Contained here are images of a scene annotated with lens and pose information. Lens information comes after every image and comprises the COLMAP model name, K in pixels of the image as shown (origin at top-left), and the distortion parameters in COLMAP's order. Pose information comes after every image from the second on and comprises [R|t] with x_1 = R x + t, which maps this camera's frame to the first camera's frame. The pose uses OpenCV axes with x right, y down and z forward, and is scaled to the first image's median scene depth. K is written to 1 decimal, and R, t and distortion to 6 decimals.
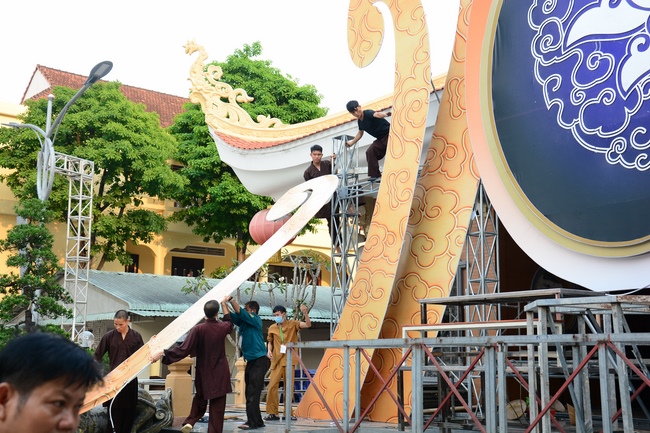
lens RADIAL K [[876.3, 0, 325.0], [0, 876.3, 216.5], [0, 0, 1]] dist [0.151994, -0.002623]
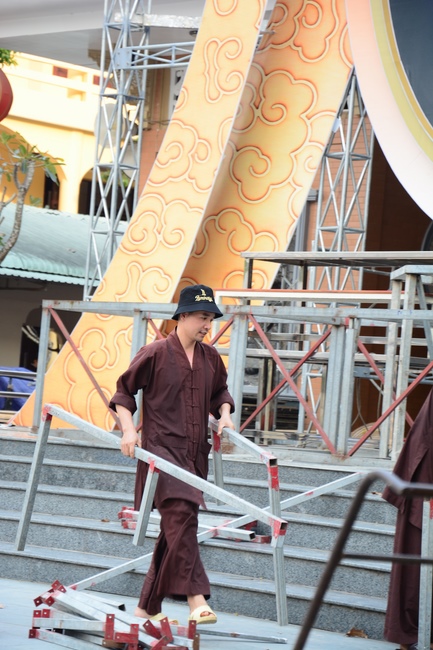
lens RADIAL K [[2291.0, 0, 216.5], [0, 2291.0, 325.0], [0, 0, 1]] dist [0.107716, 1.146172]
pose [[0.988866, 0.081657, 0.124403, -0.113271], [-0.097209, 0.987438, 0.124562, -0.059132], [-0.112669, -0.135268, 0.984382, -0.649220]]
